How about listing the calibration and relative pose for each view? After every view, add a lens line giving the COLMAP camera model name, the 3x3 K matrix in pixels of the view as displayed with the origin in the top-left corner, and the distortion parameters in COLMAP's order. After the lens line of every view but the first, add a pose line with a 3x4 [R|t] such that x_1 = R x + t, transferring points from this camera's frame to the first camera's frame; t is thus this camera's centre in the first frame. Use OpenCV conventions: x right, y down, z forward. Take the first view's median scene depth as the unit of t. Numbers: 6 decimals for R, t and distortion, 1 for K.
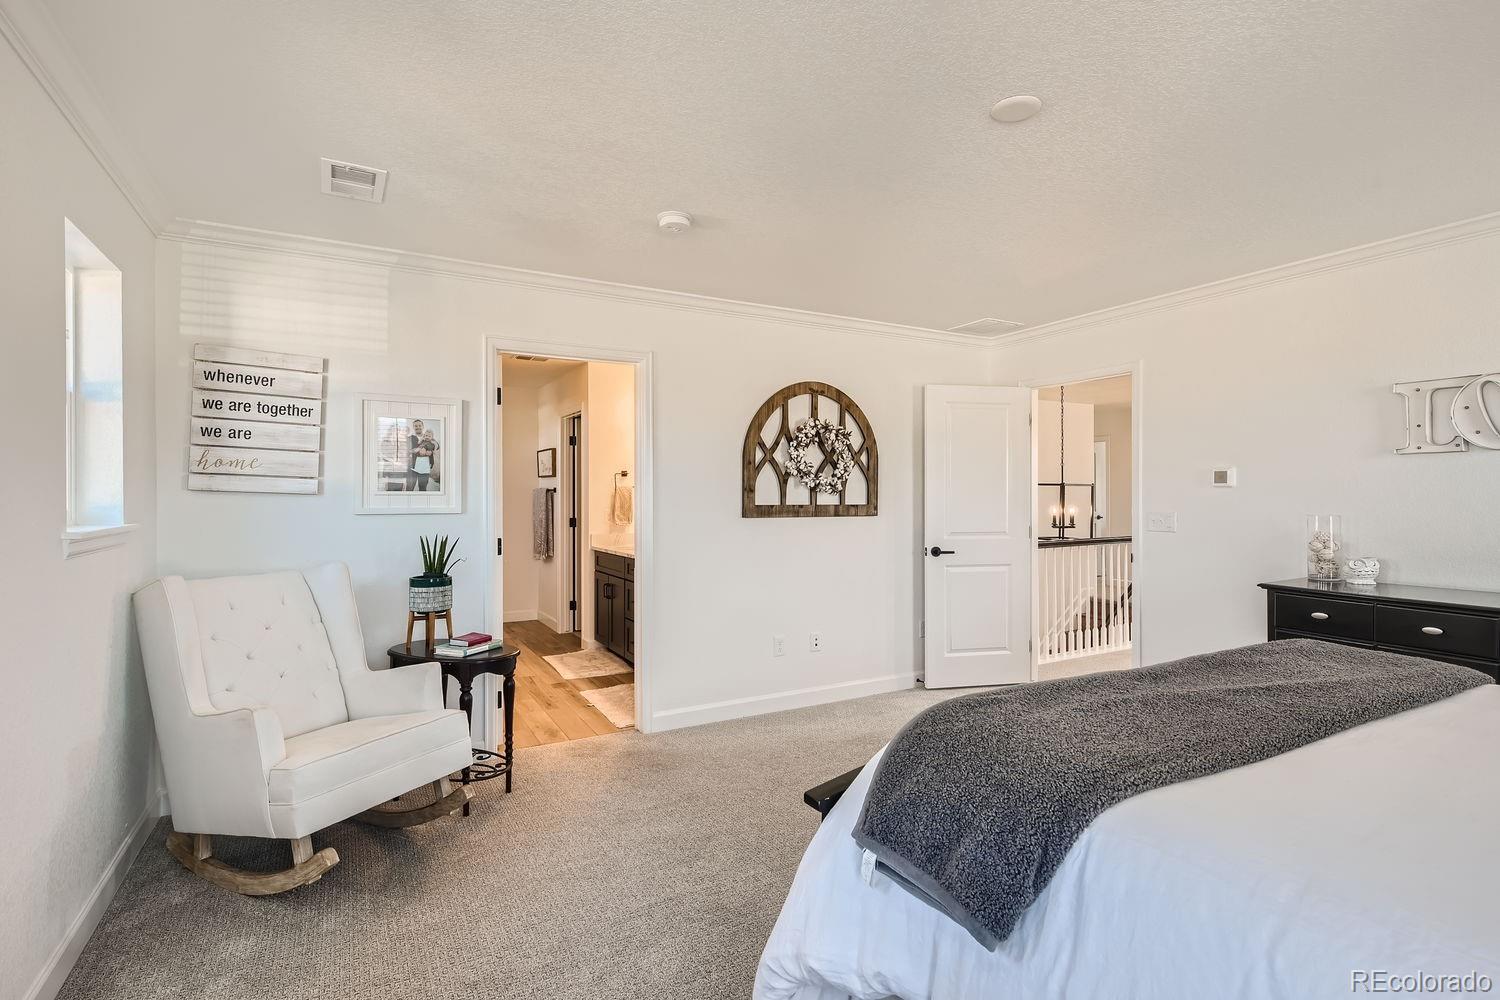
lens RADIAL K [[751.2, 0, 746.9], [0, 751.2, 499.4], [0, 0, 1]] dist [0.007253, -0.000124]
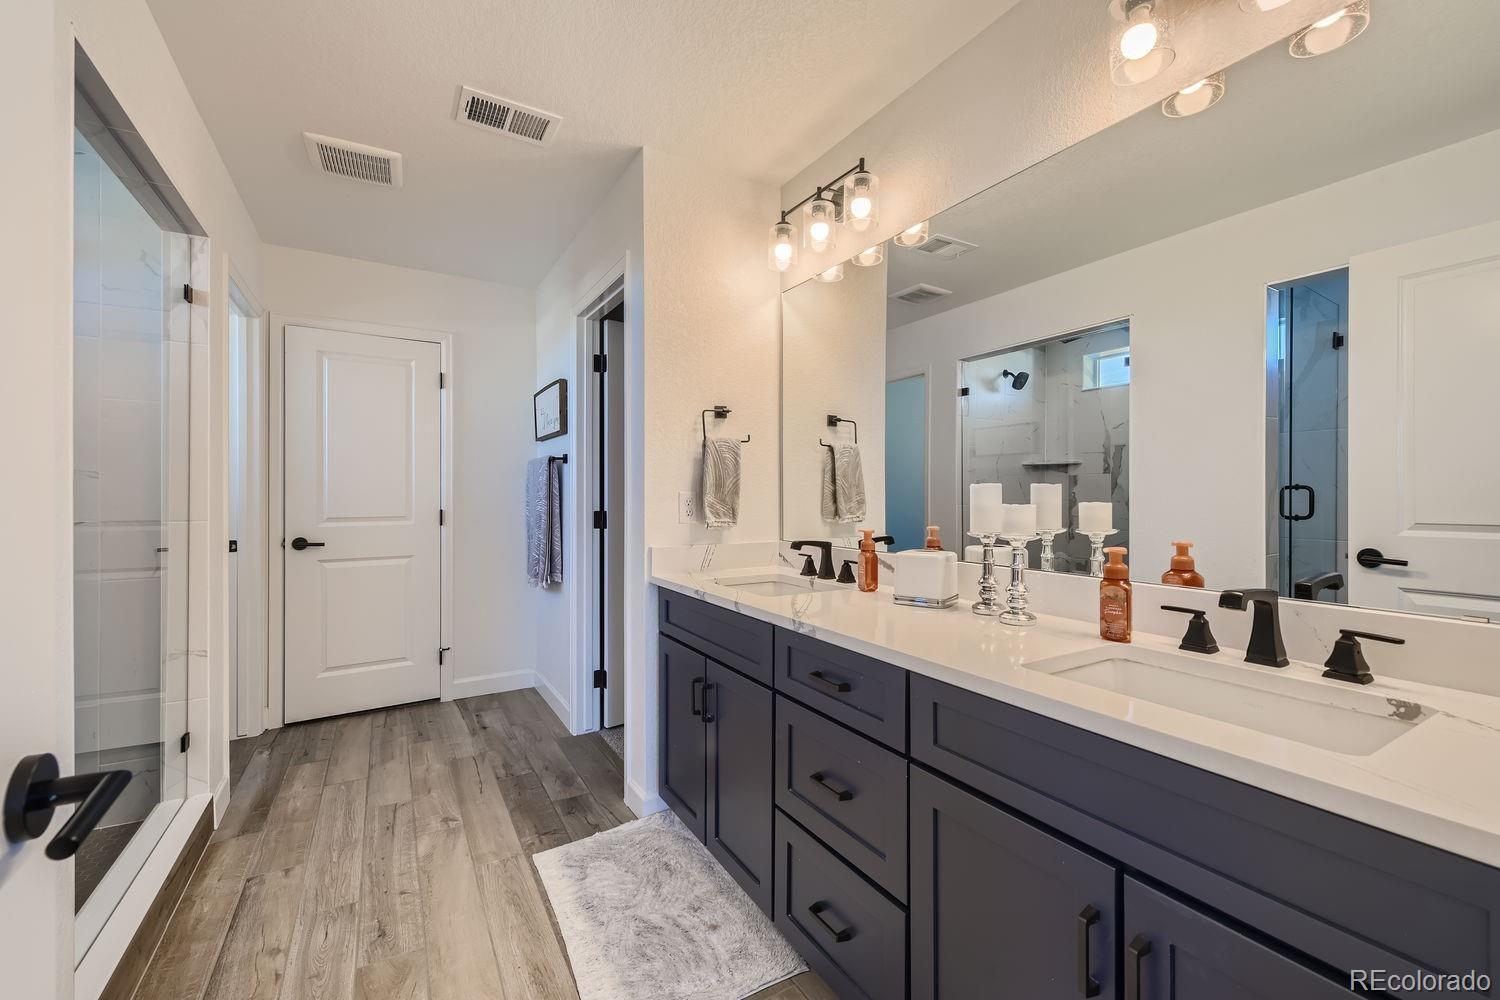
lens RADIAL K [[614.7, 0, 756.9], [0, 614.7, 496.3], [0, 0, 1]] dist [0.002580, 0.000140]
pose [[0.998852, -0.000253, 0.047900, -0.143607], [0.000448, 0.999992, -0.004048, 0.015971], [-0.047899, 0.004065, 0.998844, 0.569698]]
